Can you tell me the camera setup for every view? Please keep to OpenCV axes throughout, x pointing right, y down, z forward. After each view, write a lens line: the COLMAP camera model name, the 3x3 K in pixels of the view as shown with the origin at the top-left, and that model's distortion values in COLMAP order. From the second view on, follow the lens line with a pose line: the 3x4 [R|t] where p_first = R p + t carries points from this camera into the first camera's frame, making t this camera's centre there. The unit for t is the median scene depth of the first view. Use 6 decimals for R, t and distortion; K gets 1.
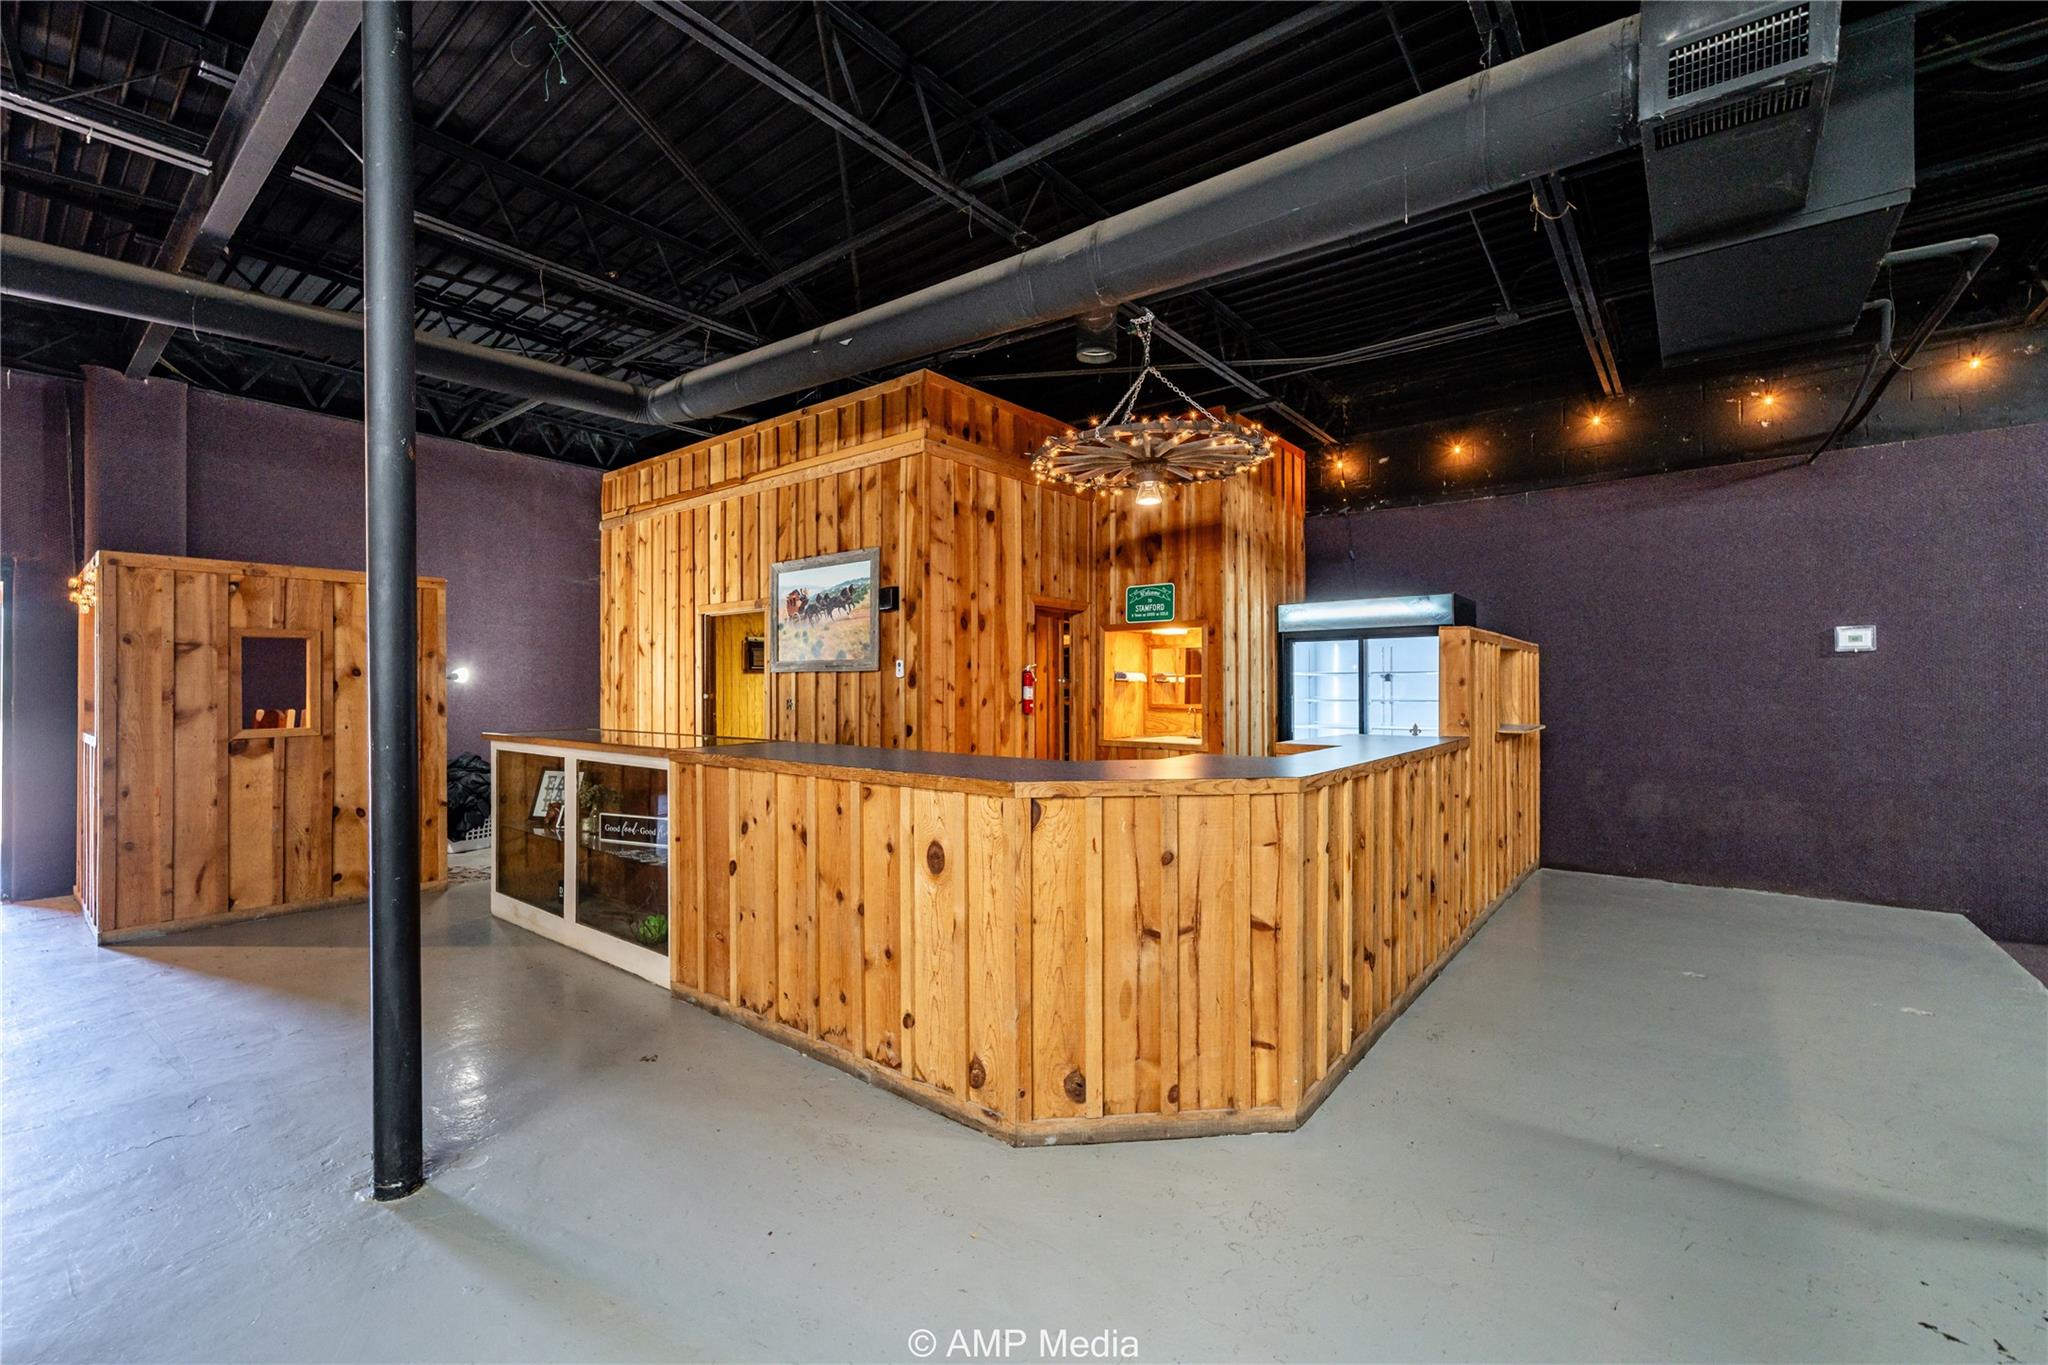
lens RADIAL K [[855.7, 0, 1024.0], [0, 855.7, 682.5], [0, 0, 1]] dist [0.000048, -0.000007]
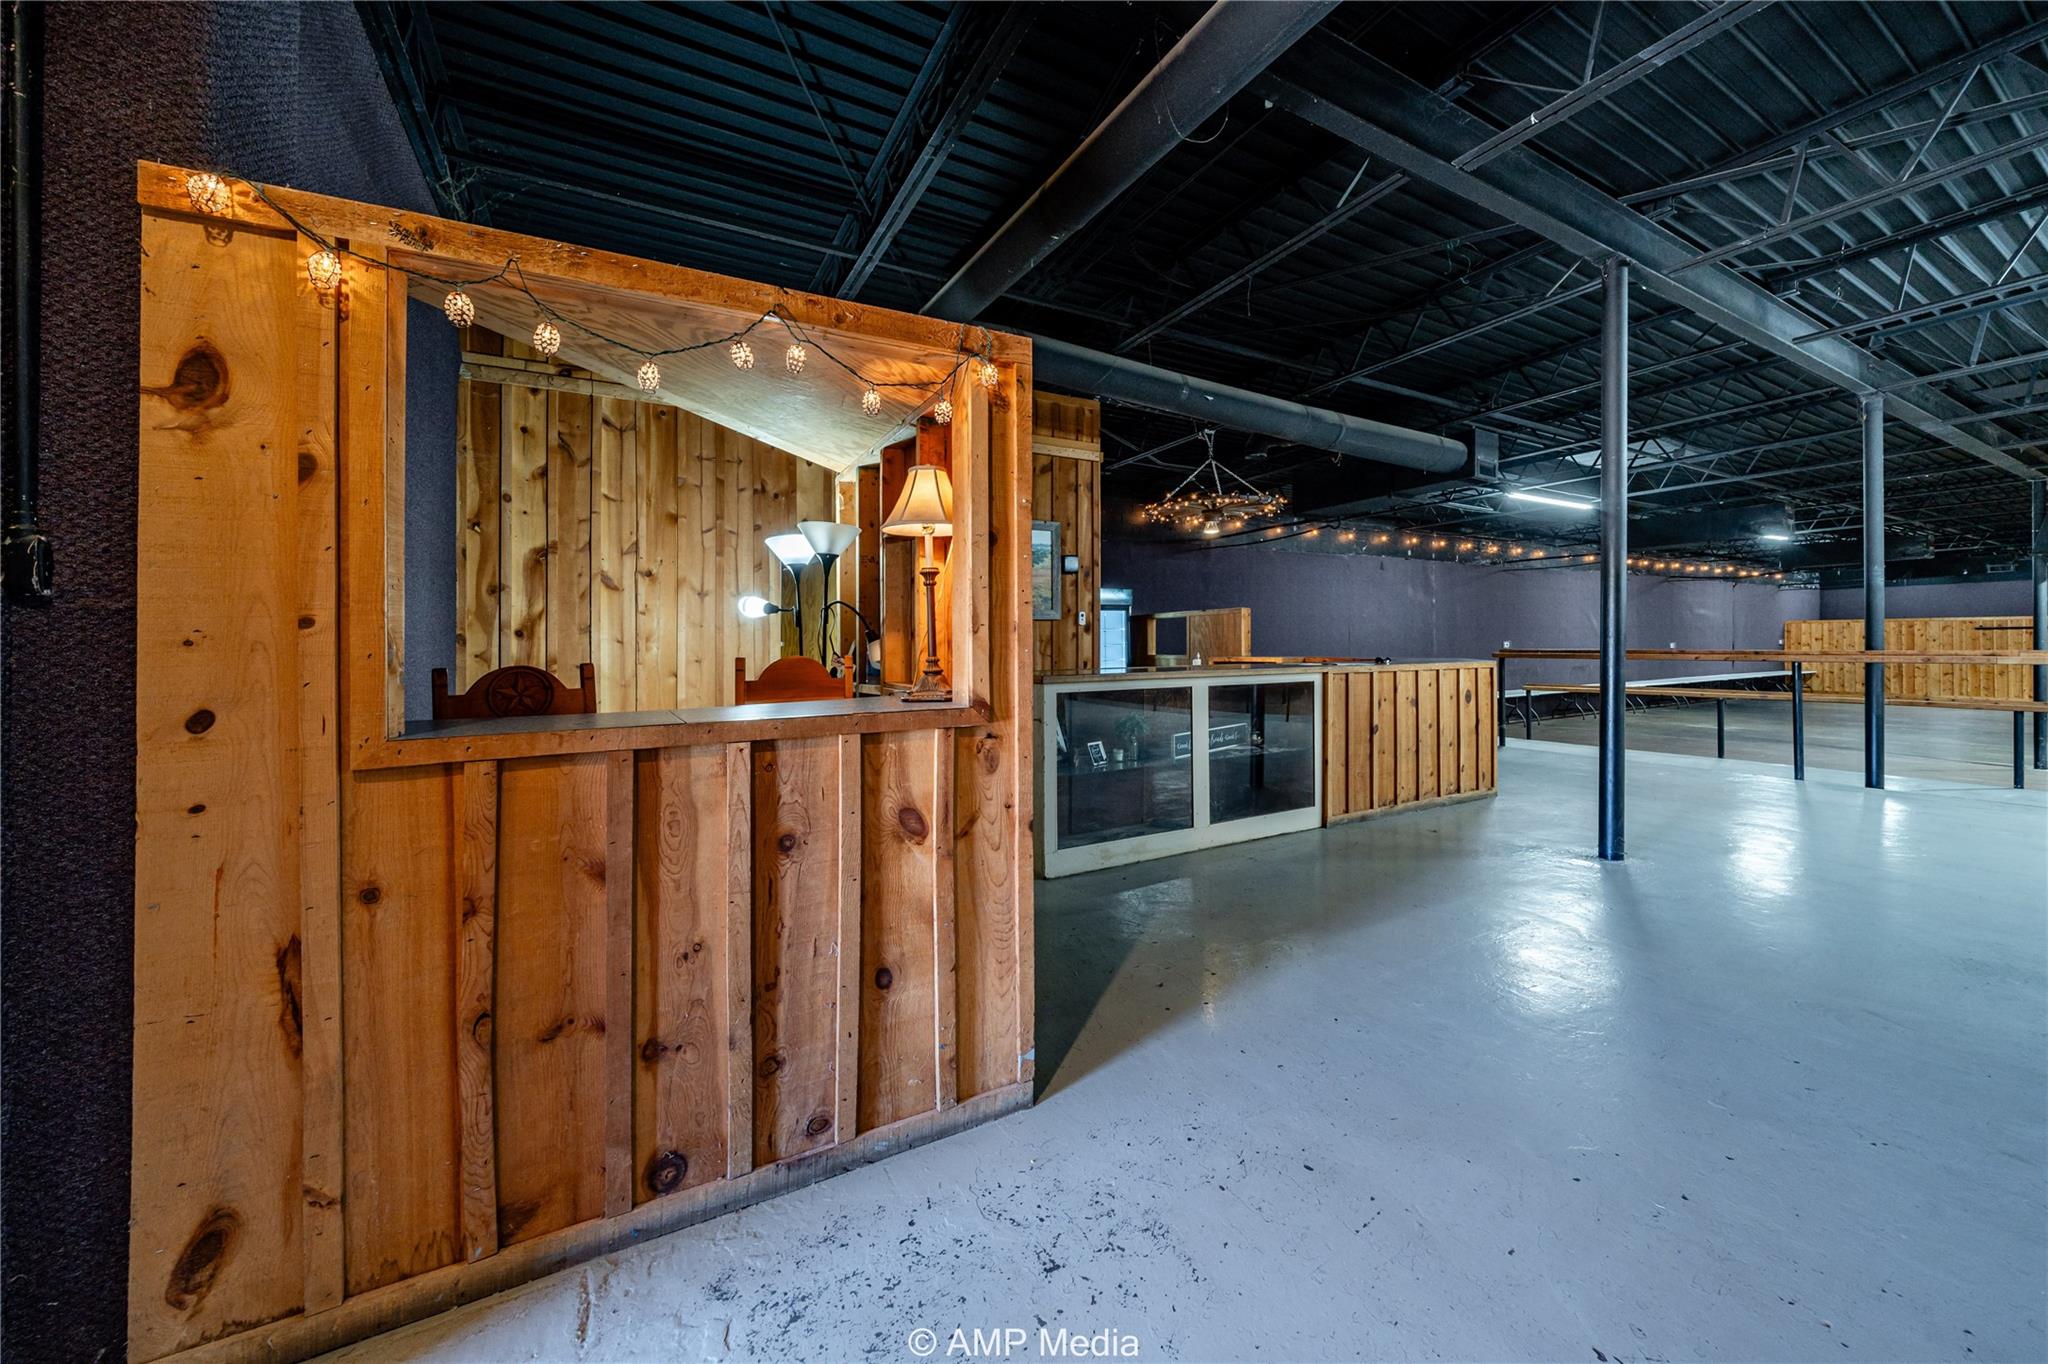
lens RADIAL K [[695.0, 0, 973.7], [0, 695.0, 646.1], [0, 0, 1]] dist [-0.000013, -0.000001]
pose [[0.417282, -0.002712, 0.908773, -1.462519], [0.007680, 0.999970, -0.000542, 0.031921], [-0.908744, 0.007206, 0.417291, 0.859923]]
